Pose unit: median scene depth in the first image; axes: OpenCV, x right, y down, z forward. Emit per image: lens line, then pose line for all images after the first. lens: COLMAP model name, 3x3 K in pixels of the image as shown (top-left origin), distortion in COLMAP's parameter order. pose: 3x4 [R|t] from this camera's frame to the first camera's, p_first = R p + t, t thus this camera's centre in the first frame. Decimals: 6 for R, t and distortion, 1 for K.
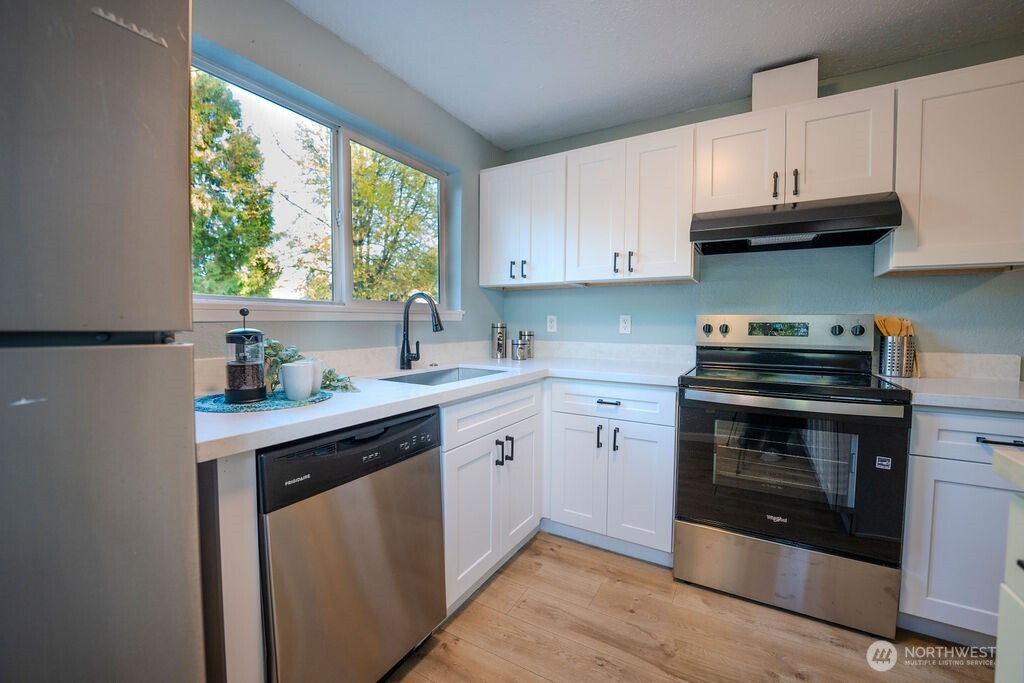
lens RADIAL K [[414.9, 0, 512.0], [0, 414.9, 341.5], [0, 0, 1]] dist [-0.023926, 0.000094]
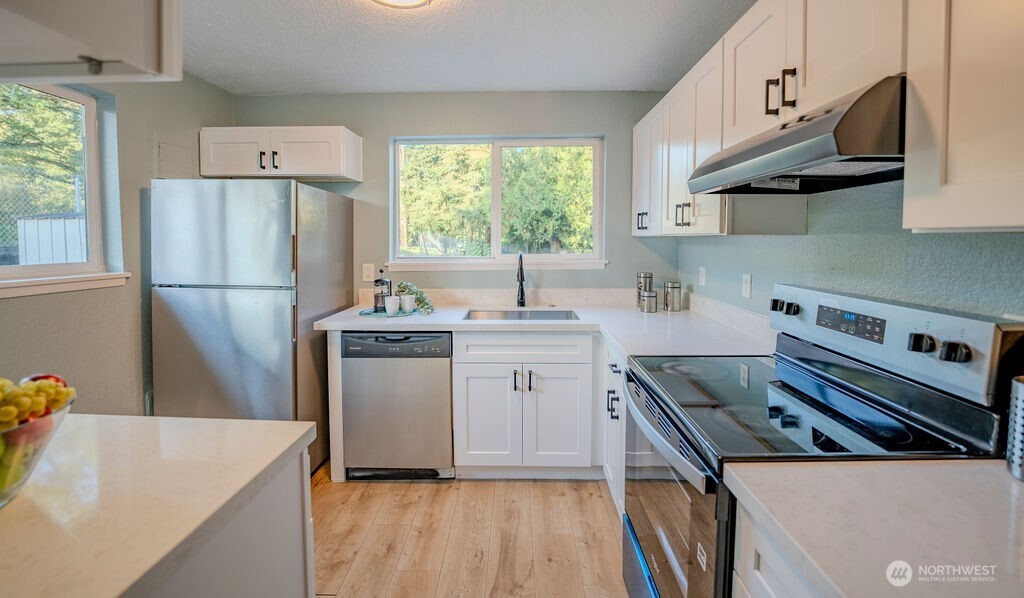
lens RADIAL K [[415.1, 0, 511.7], [0, 415.1, 262.3], [0, 0, 1]] dist [-0.044159, -0.000027]
pose [[0.483916, 0.040736, -0.874166, 0.959690], [-0.035931, 0.998999, 0.026663, -0.118654], [0.874376, 0.018507, 0.484895, 0.327845]]
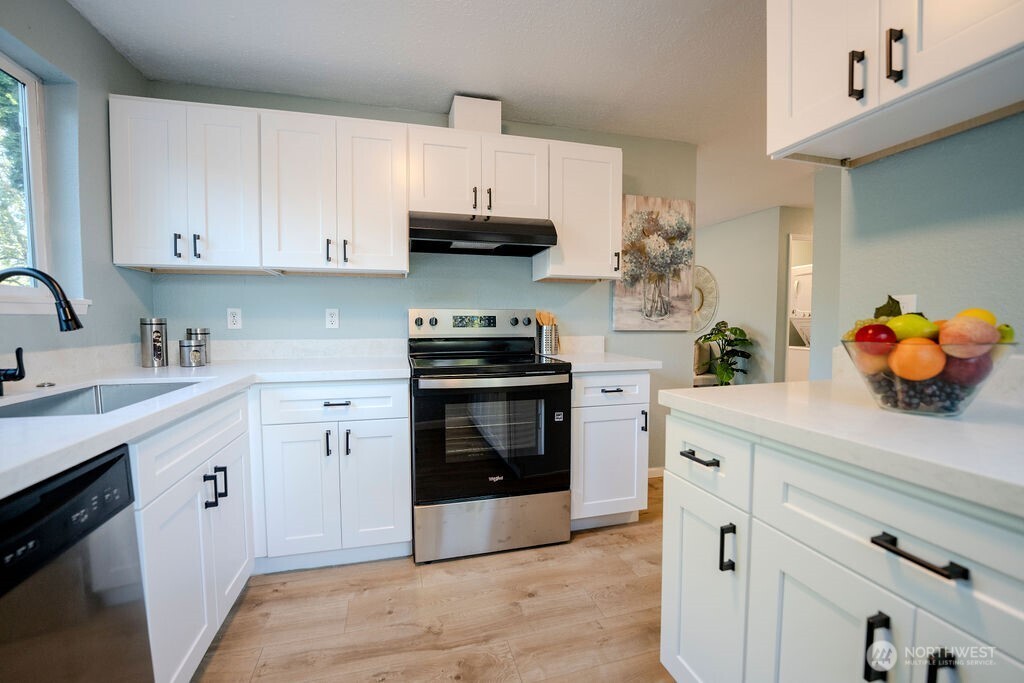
lens RADIAL K [[422.5, 0, 512.0], [0, 422.5, 341.5], [0, 0, 1]] dist [-0.022514, -0.000095]
pose [[0.700617, -0.043692, 0.712199, -0.154634], [0.036794, 0.999008, 0.025091, 0.001401], [-0.712588, 0.008626, 0.701529, 0.078338]]
